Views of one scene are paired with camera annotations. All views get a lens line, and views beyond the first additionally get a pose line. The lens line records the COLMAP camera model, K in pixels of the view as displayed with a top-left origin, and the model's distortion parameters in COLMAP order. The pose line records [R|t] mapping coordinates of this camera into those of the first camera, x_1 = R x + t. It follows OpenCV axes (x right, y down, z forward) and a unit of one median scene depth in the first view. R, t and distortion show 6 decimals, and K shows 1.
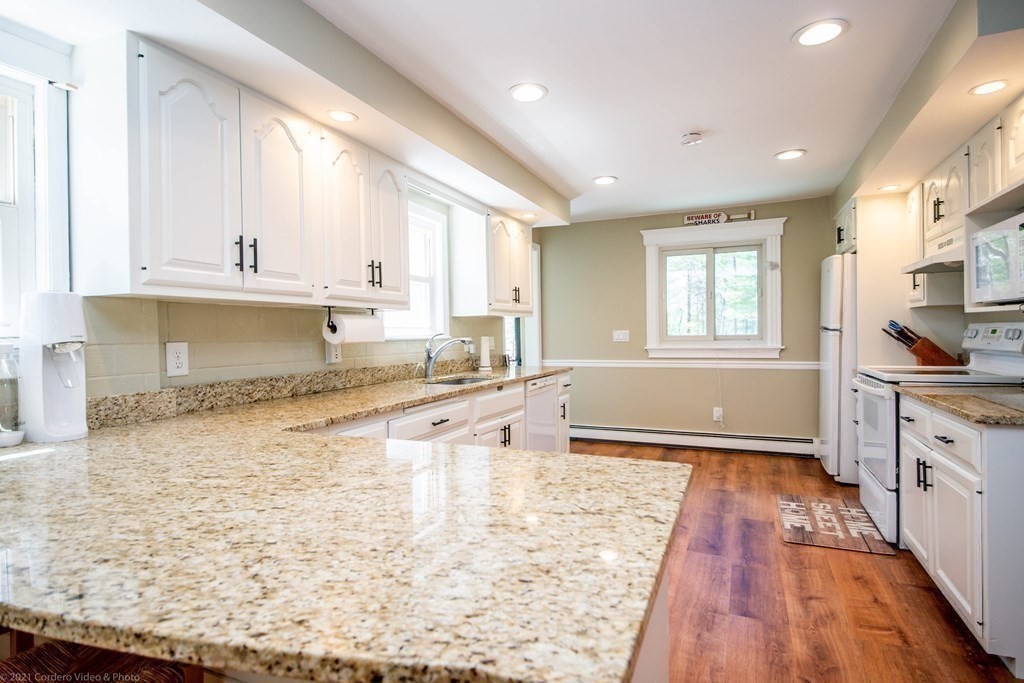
lens RADIAL K [[531.2, 0, 510.1], [0, 531.2, 336.6], [0, 0, 1]] dist [0.016634, 0.002290]
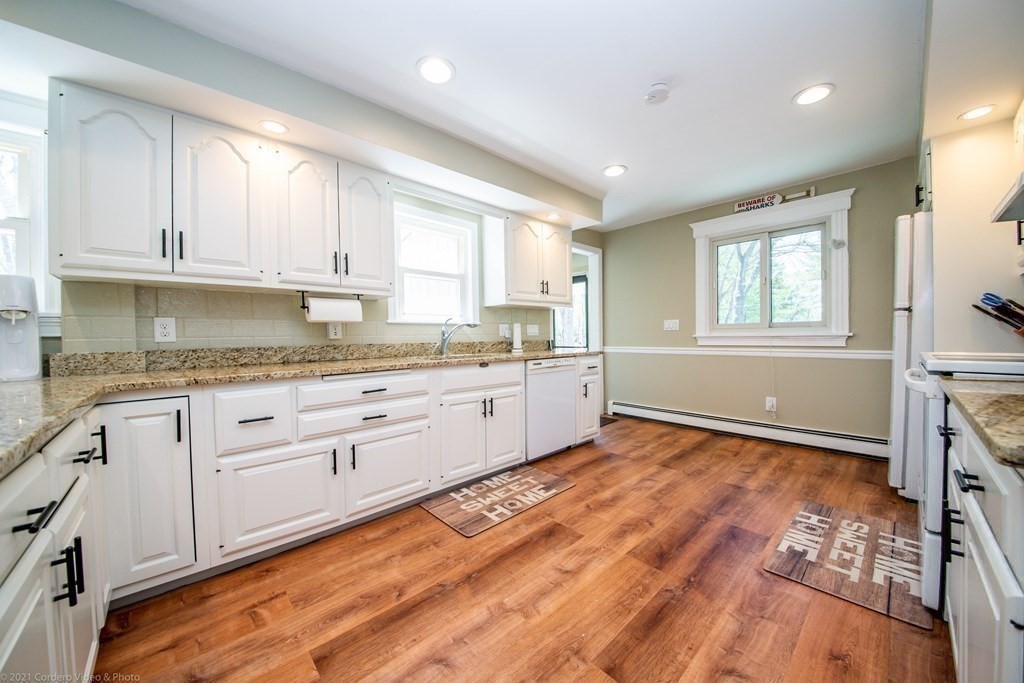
lens RADIAL K [[366.6, 0, 499.5], [0, 366.6, 339.8], [0, 0, 1]] dist [-0.011748, -0.003482]
pose [[0.915457, 0.008337, -0.402329, 0.291958], [-0.002522, 0.999885, 0.014980, 0.029026], [0.402408, -0.012699, 0.915373, 0.282232]]
